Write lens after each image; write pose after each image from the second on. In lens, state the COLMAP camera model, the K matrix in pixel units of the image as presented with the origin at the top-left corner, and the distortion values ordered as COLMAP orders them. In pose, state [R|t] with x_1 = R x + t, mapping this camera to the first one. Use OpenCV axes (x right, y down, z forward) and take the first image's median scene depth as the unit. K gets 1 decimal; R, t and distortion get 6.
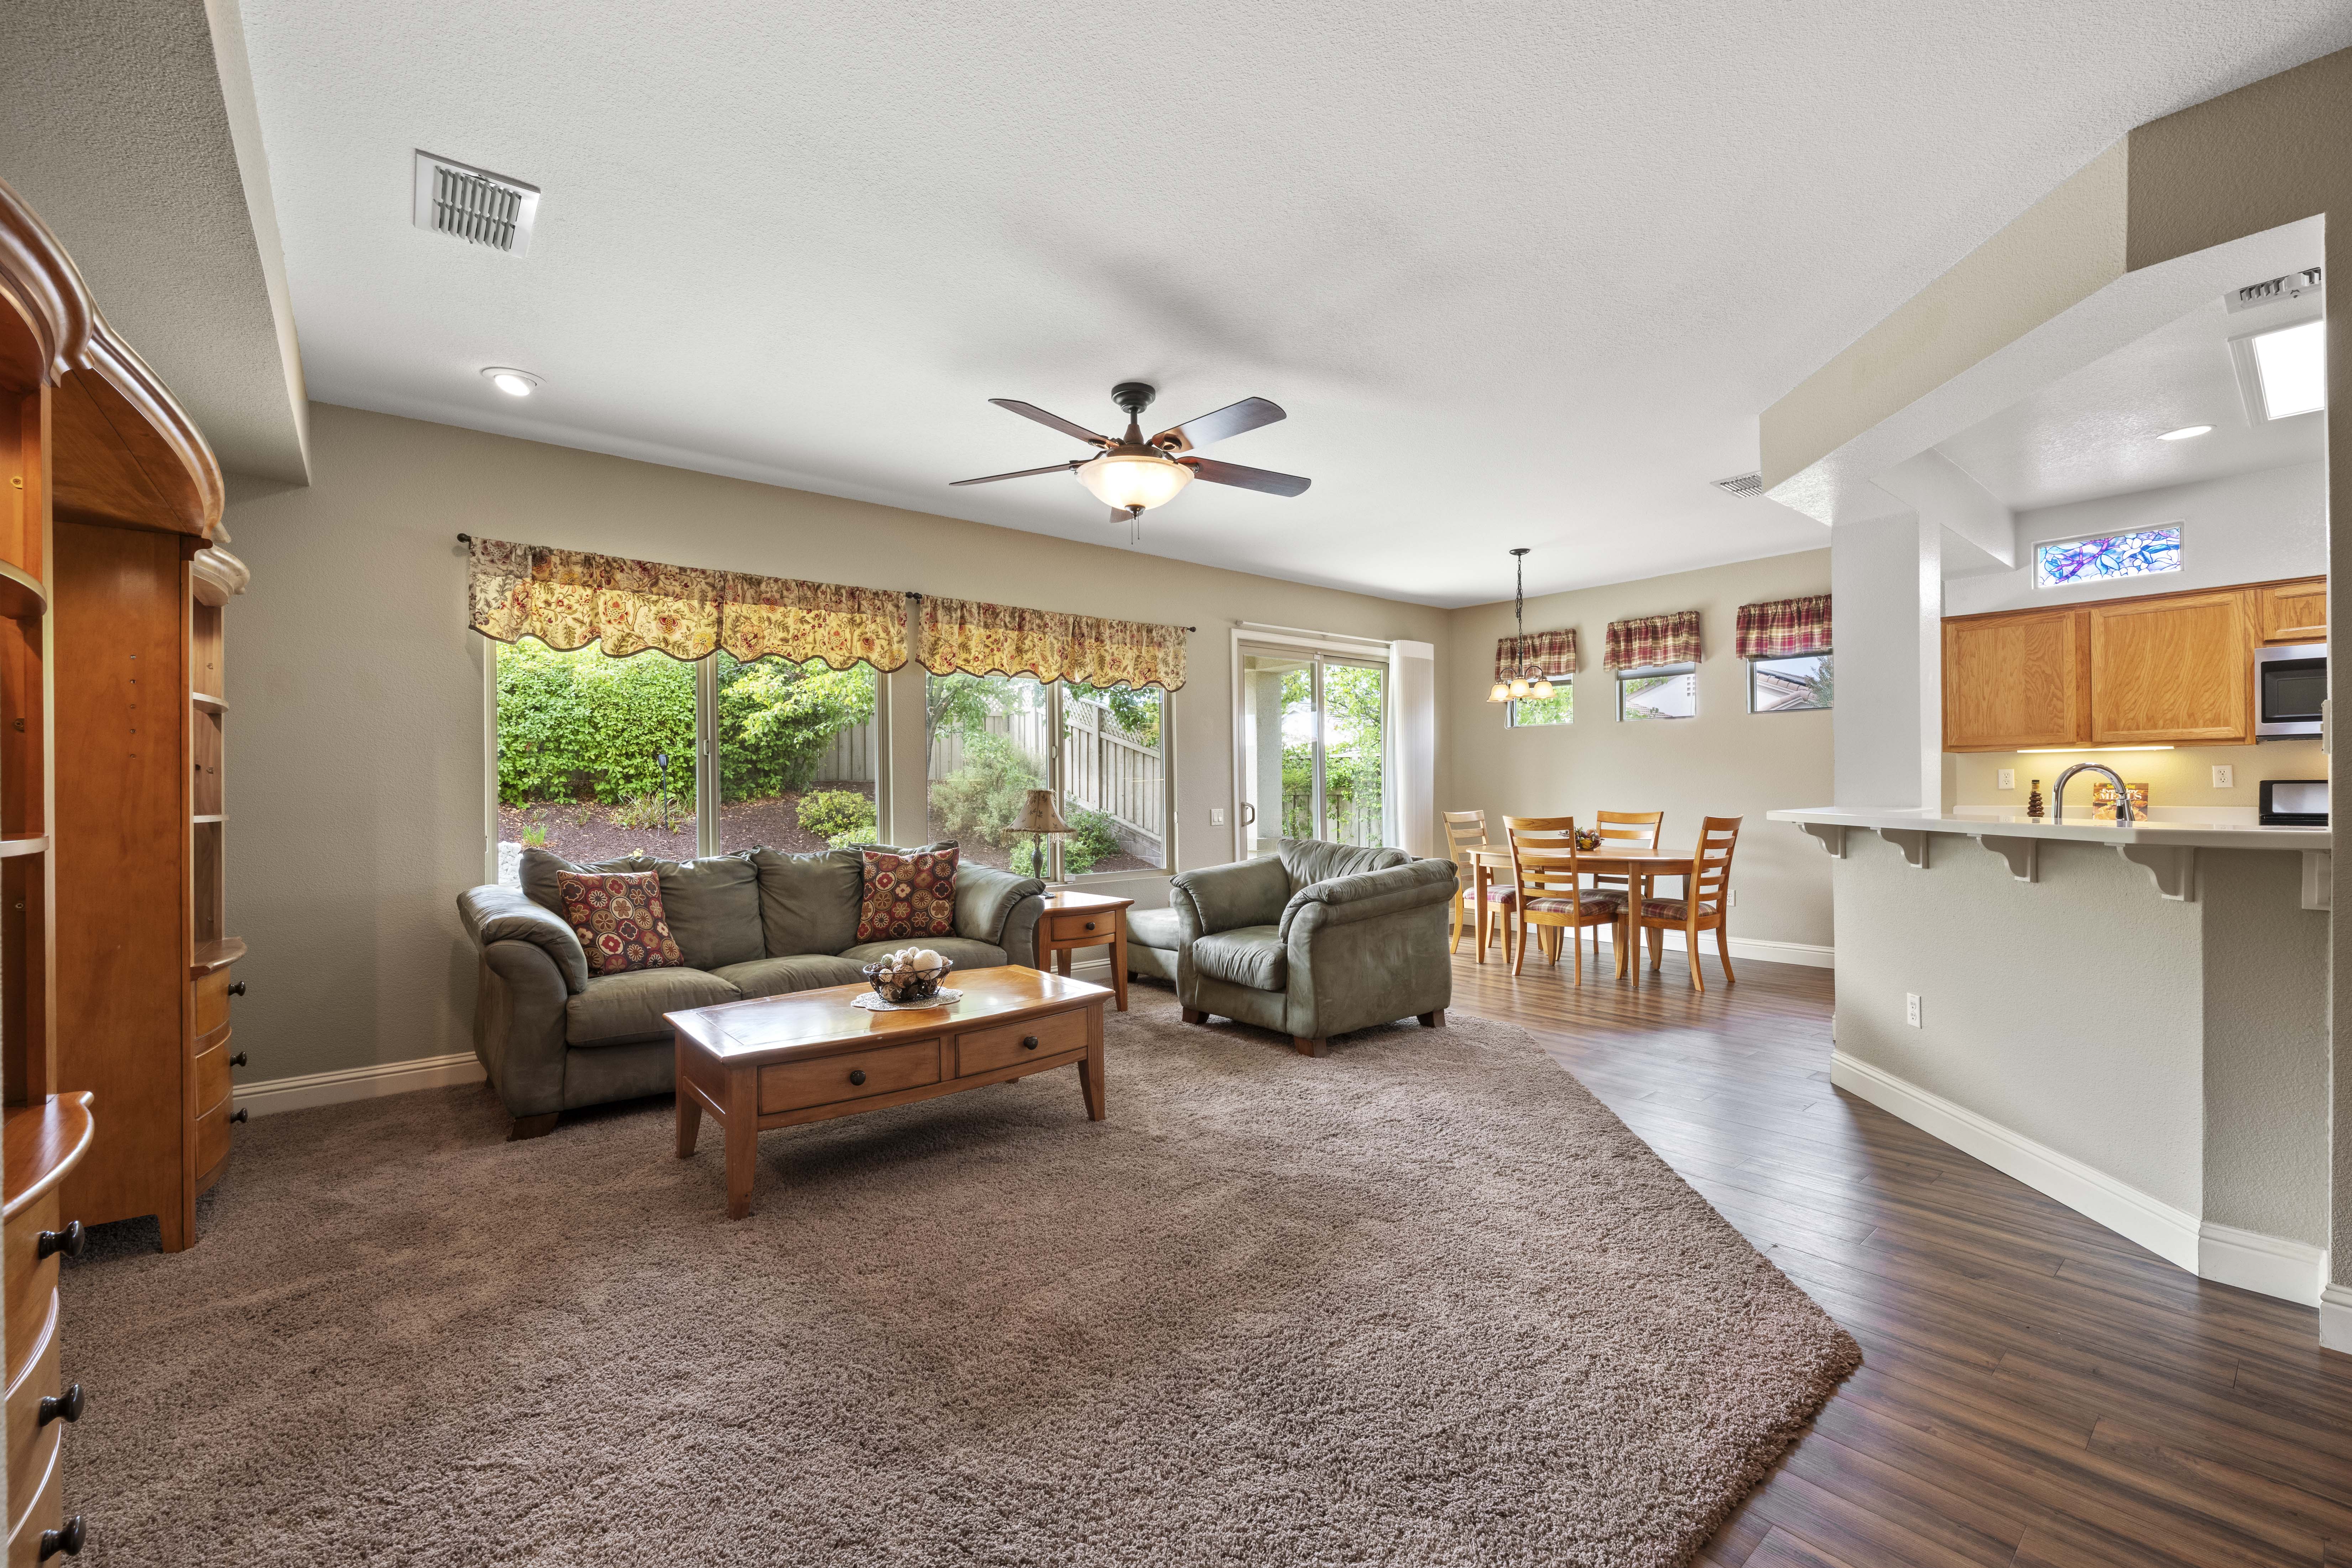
lens RADIAL K [[959.9, 0, 1189.1], [0, 959.9, 795.3], [0, 0, 1]] dist [-0.001582, 0.000457]
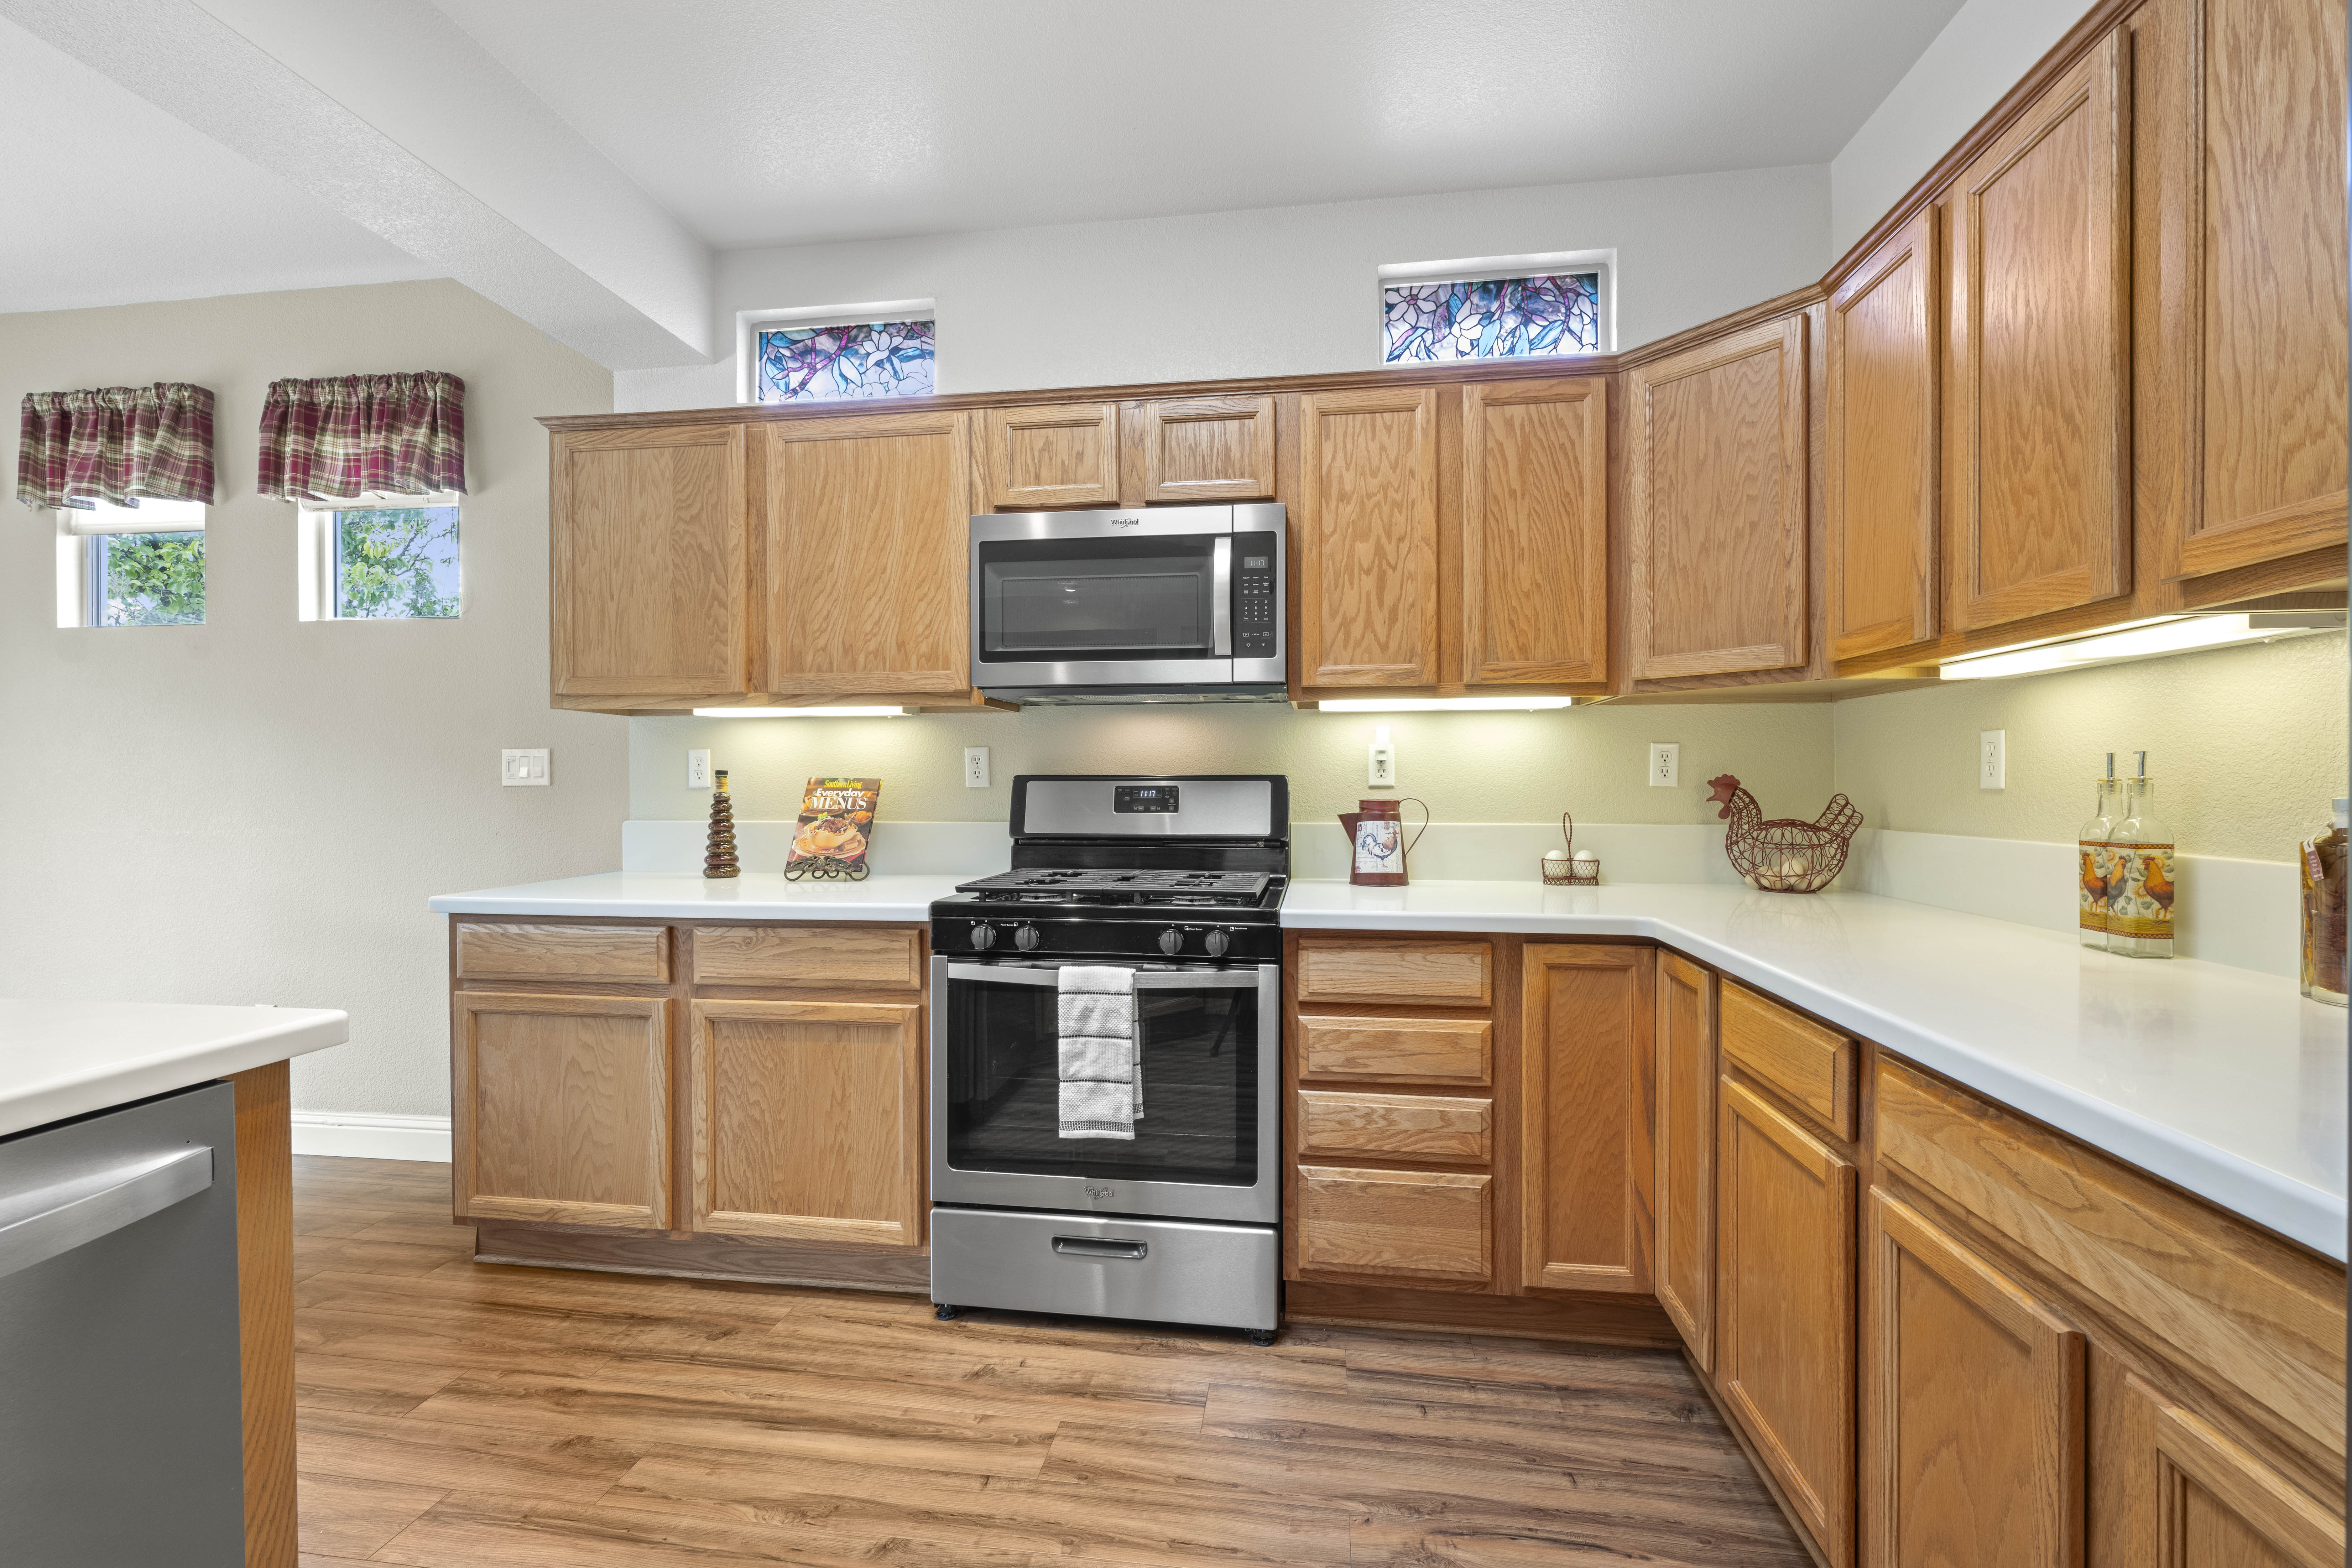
lens RADIAL K [[987.2, 0, 1185.5], [0, 987.2, 786.1], [0, 0, 1]] dist [-0.003119, 0.000837]
pose [[0.741629, 0.007747, 0.670765, 0.753129], [-0.001289, 0.999948, -0.010124, -0.003845], [-0.670809, 0.006644, 0.741601, 0.477196]]
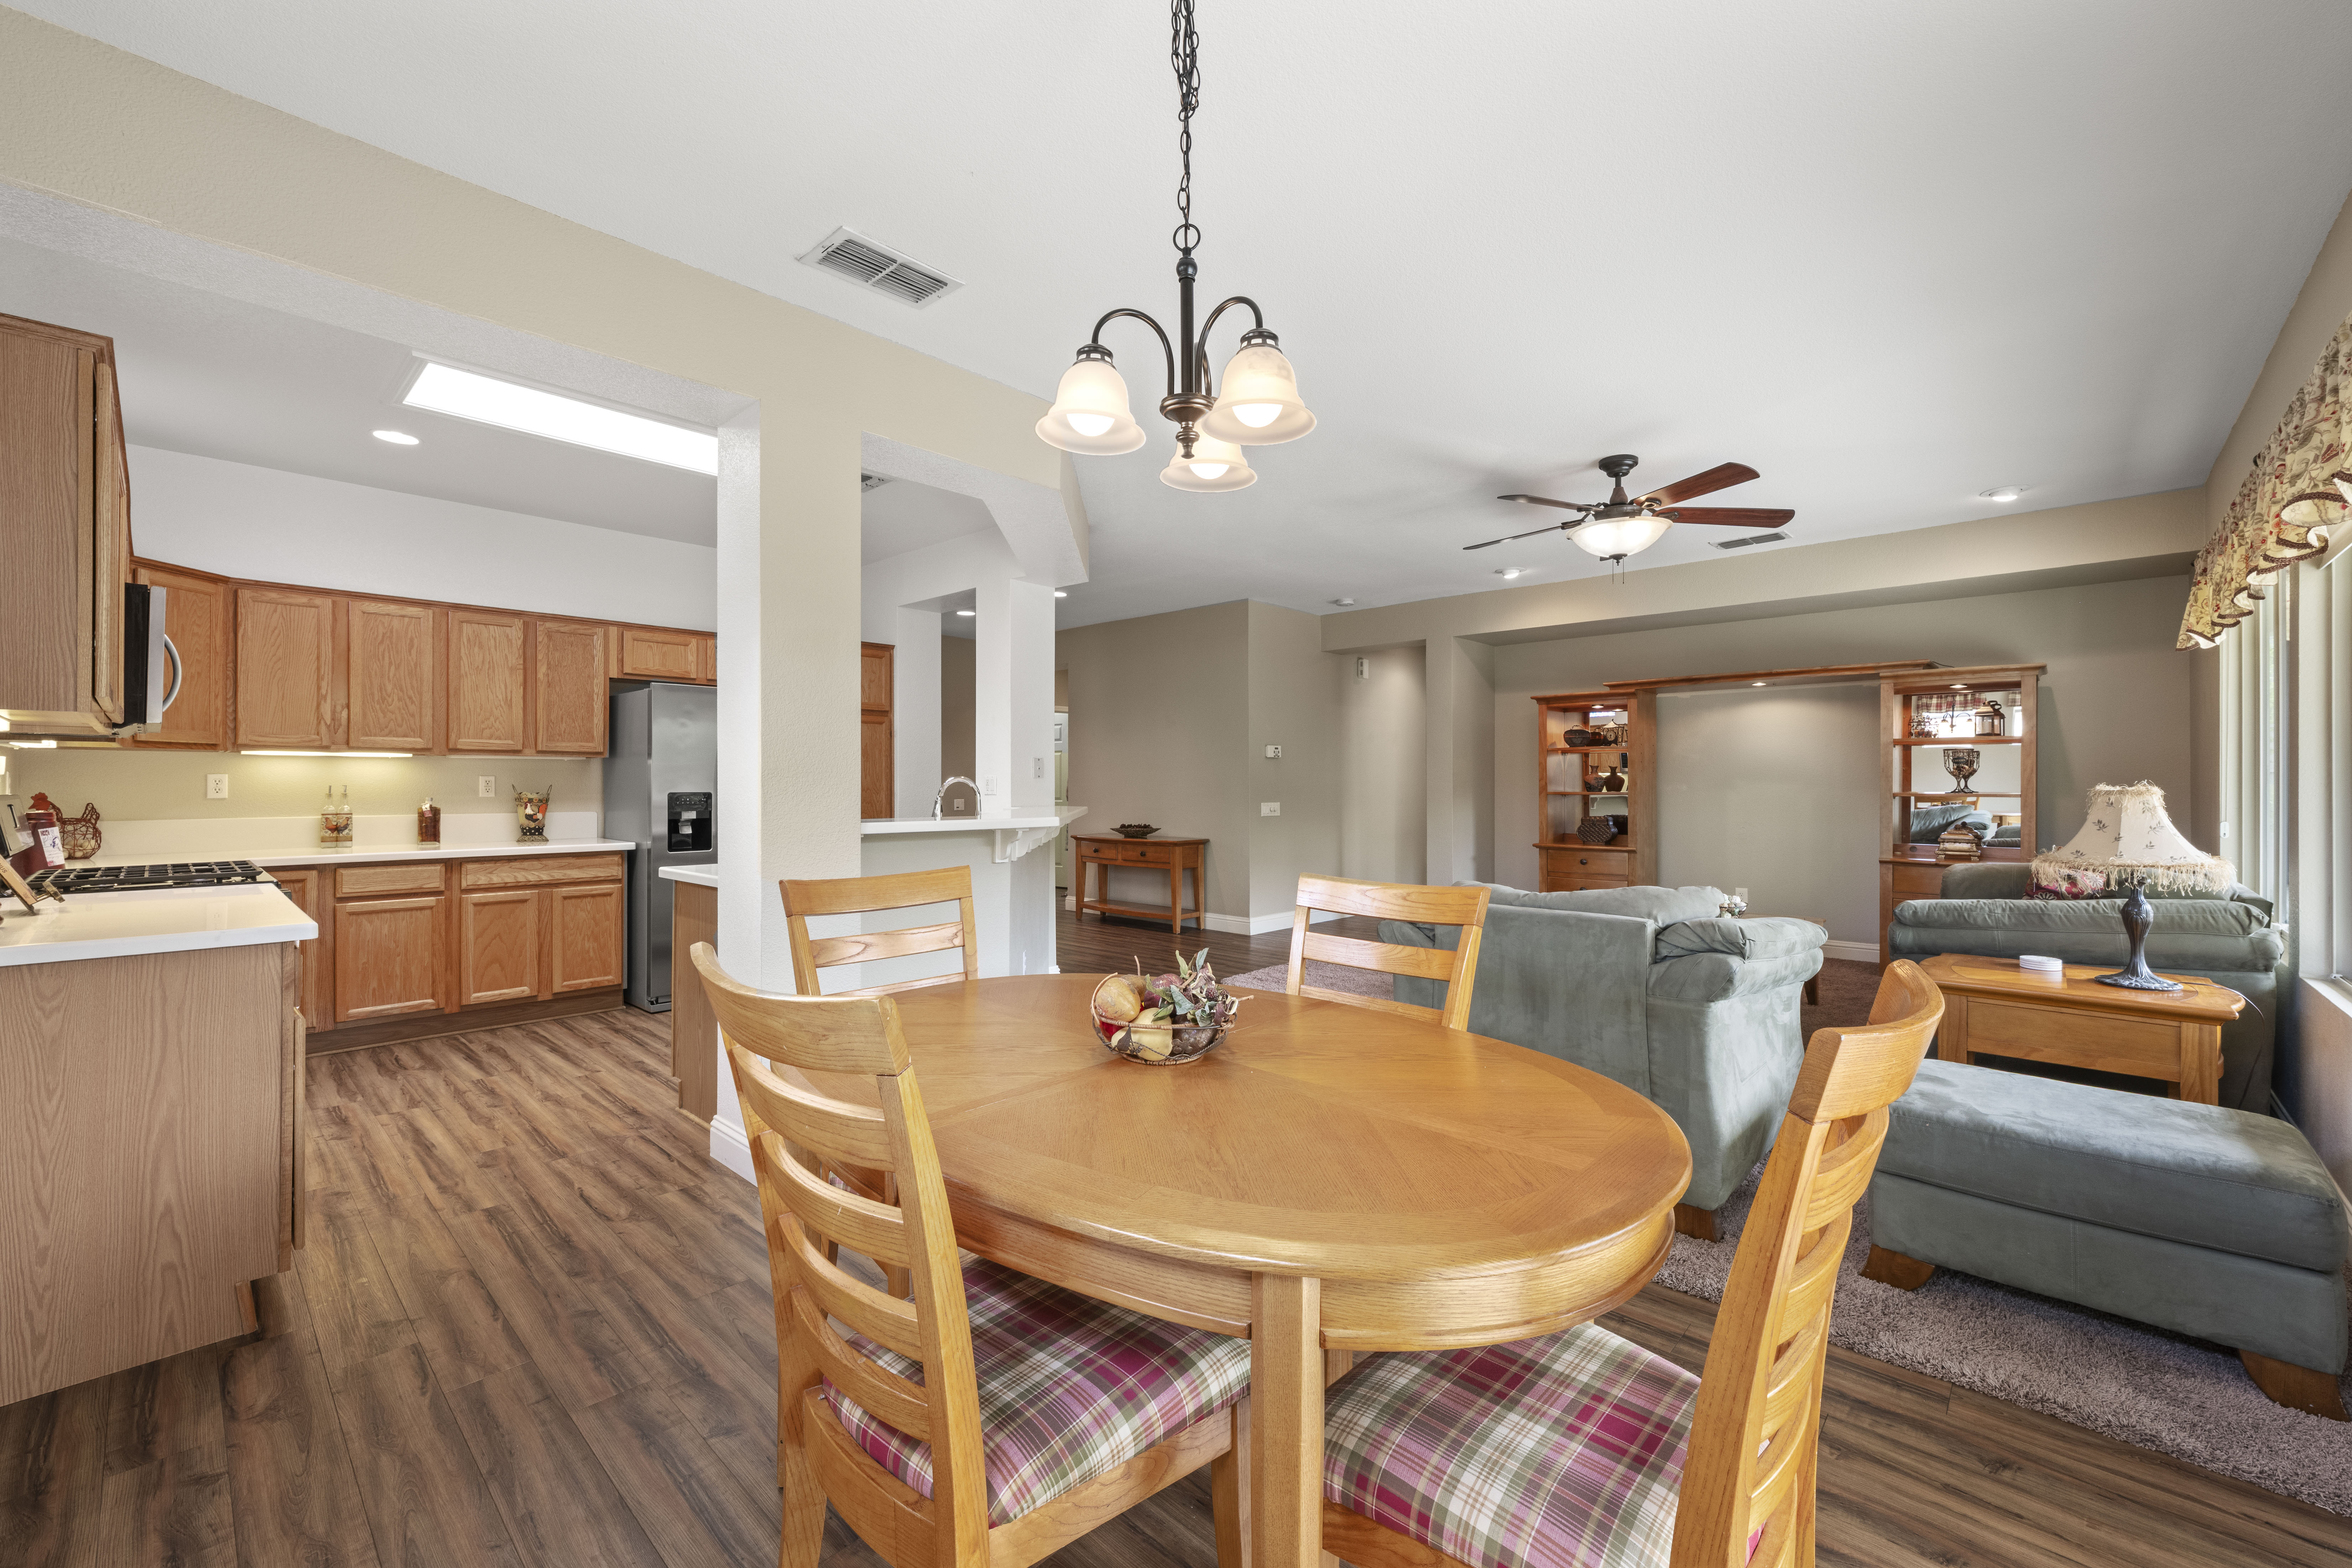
lens RADIAL K [[959.9, 0, 1192.6], [0, 959.9, 781.0], [0, 0, 1]] dist [-0.001582, 0.000457]
pose [[-0.991134, 0.012075, -0.132315, 0.463871], [0.011141, 0.999908, 0.007795, -0.019458], [0.132397, 0.006252, -0.991177, 1.532844]]
